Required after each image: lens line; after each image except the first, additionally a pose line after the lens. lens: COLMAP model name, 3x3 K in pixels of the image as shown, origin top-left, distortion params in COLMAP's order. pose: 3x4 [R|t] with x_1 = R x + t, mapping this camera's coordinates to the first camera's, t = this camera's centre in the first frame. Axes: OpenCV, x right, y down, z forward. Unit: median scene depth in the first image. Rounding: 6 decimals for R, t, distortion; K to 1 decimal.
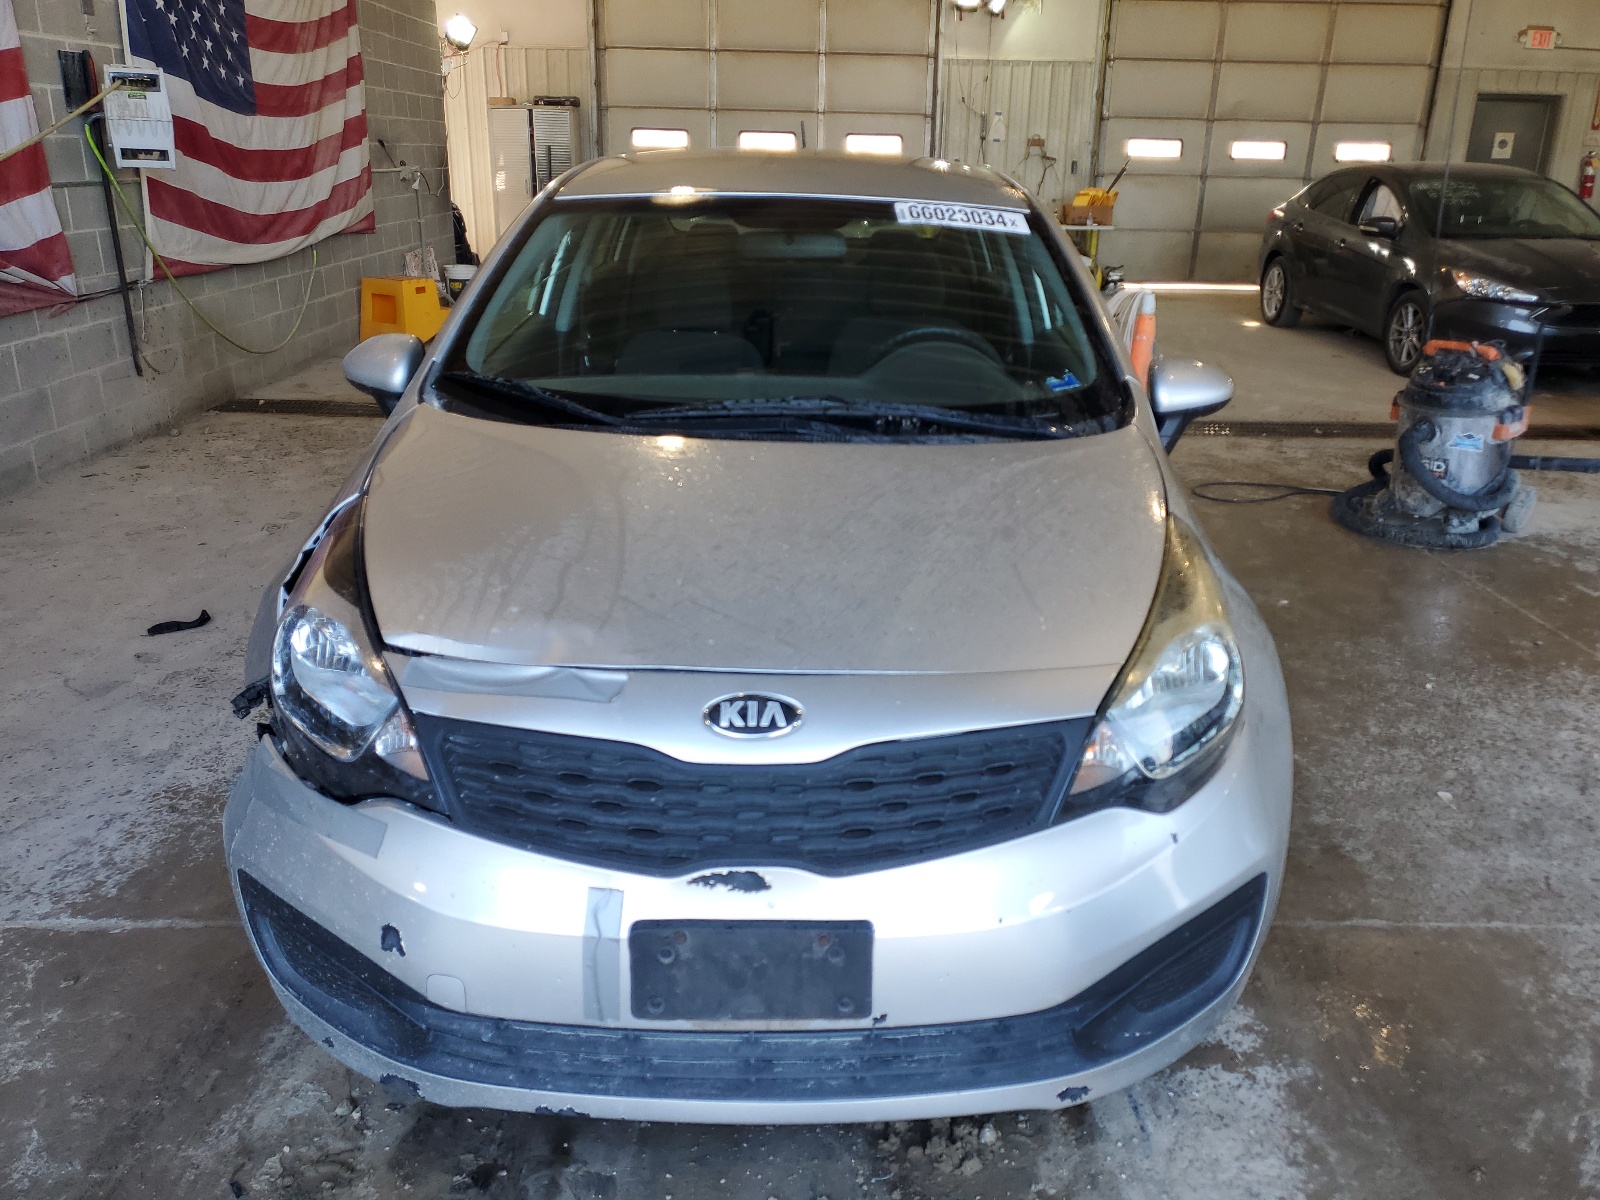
lens RADIAL K [[1235.1, 0, 853.6], [0, 1235.1, 582.4], [0, 0, 1]] dist [0.026019, -0.021520]
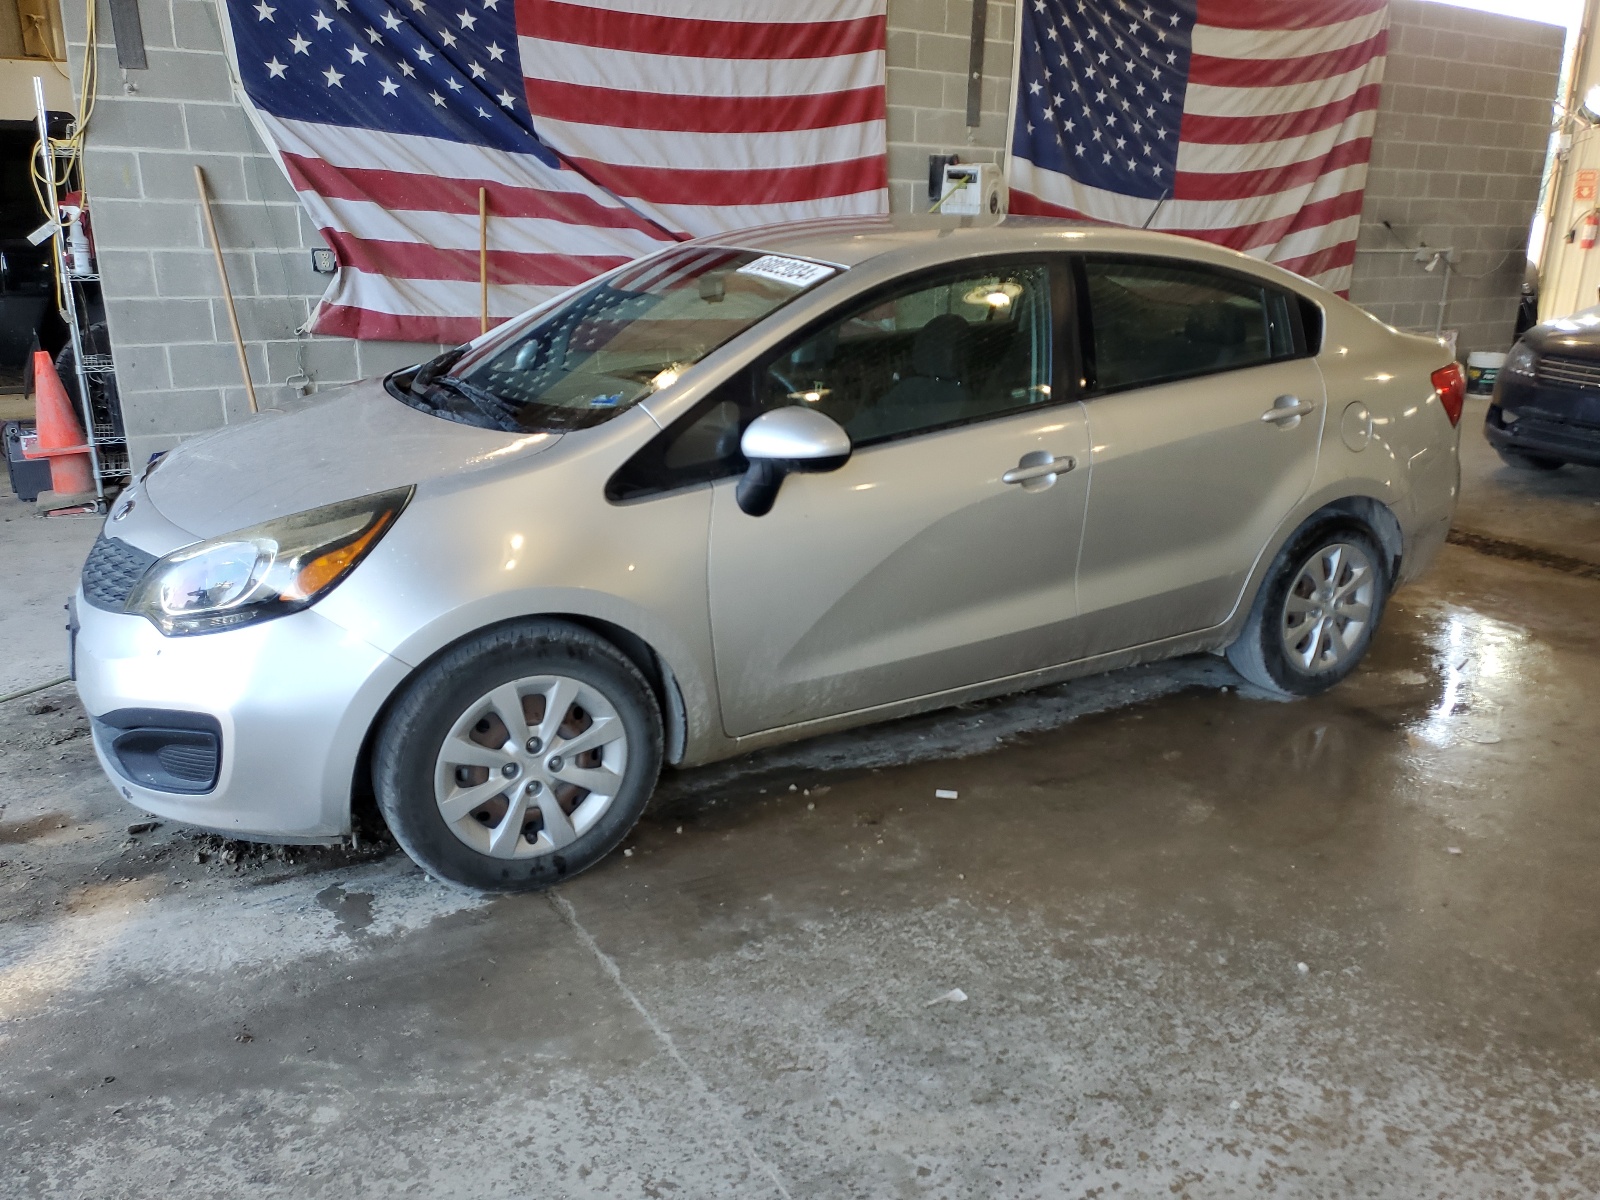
lens RADIAL K [[1235.1, 0, 820.6], [0, 1235.1, 594.4], [0, 0, 1]] dist [0.026019, -0.021520]
pose [[0.520893, 0.241835, -0.818649, 0.871124], [-0.287116, 0.952790, 0.098774, -0.110816], [0.803888, 0.183597, 0.565736, 0.359990]]
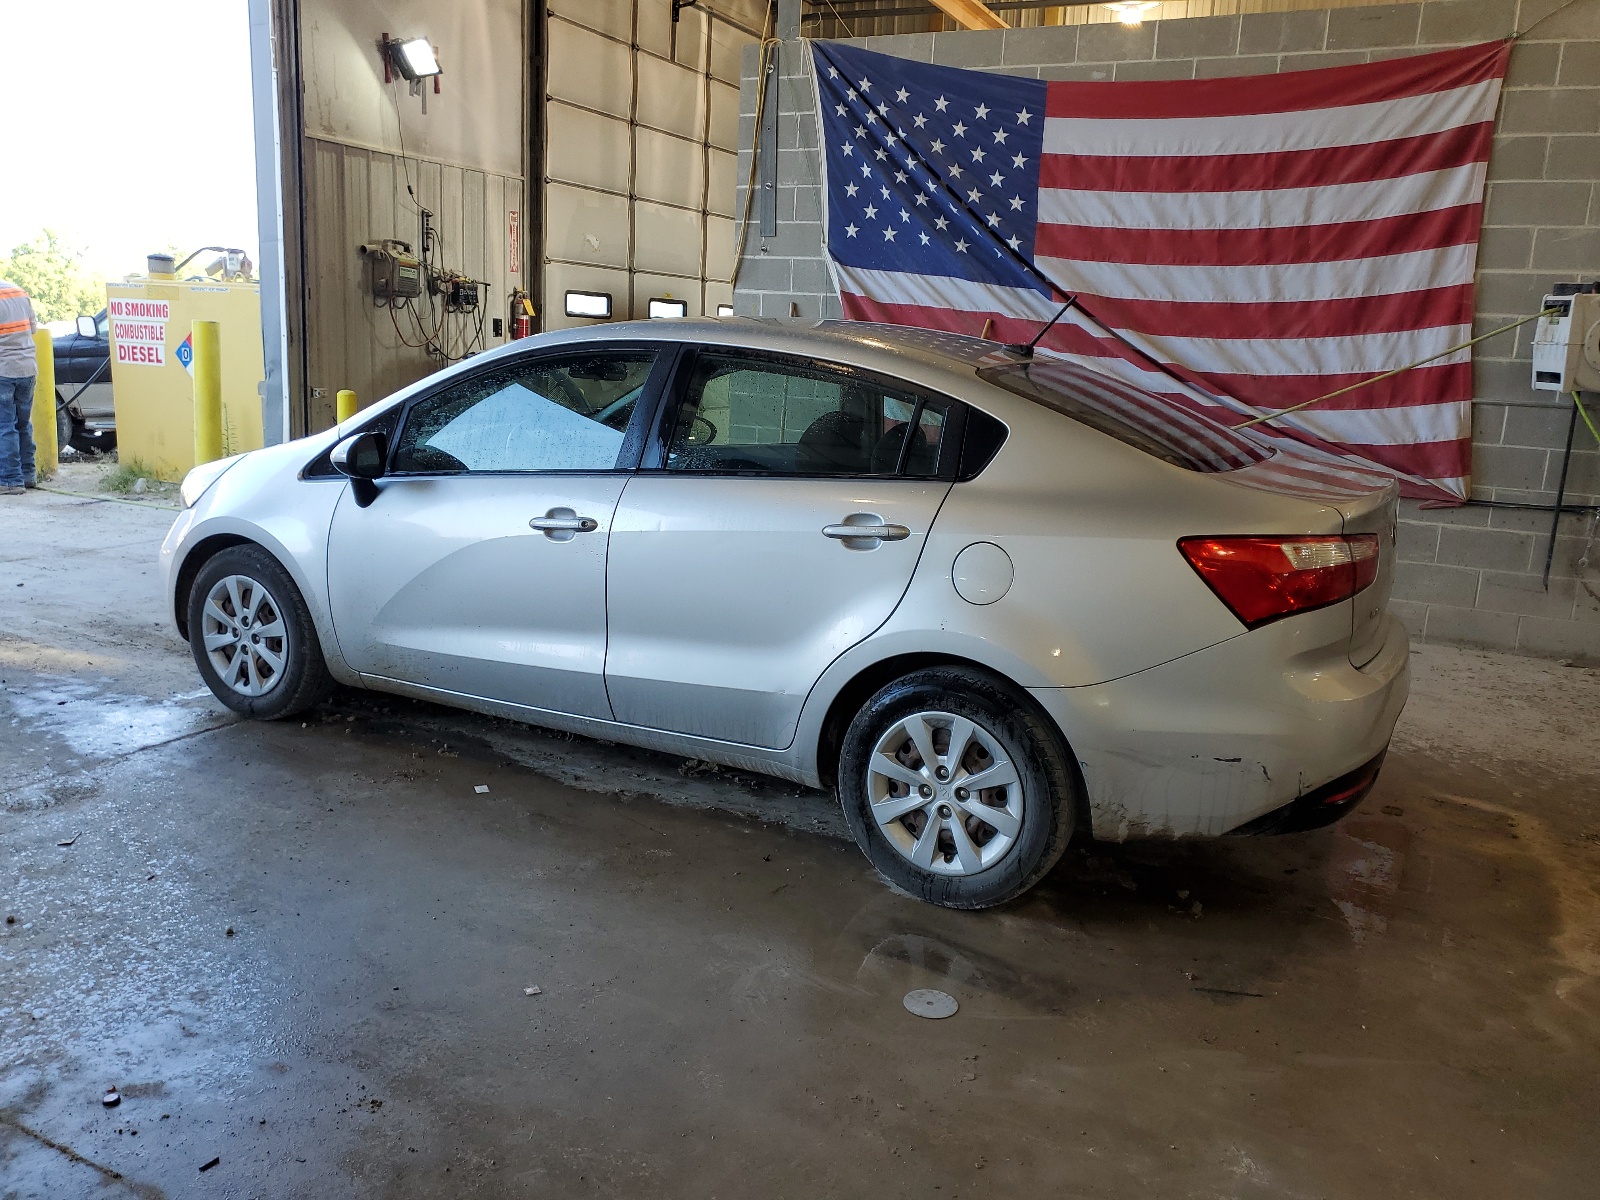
lens RADIAL K [[1235.1, 0, 813.6], [0, 1235.1, 553.6], [0, 0, 1]] dist [0.026019, -0.021520]
pose [[-0.439684, 0.116383, -0.890580, 1.005913], [-0.345694, 0.893250, 0.287403, -0.506362], [0.828960, 0.434234, -0.352515, 1.561121]]
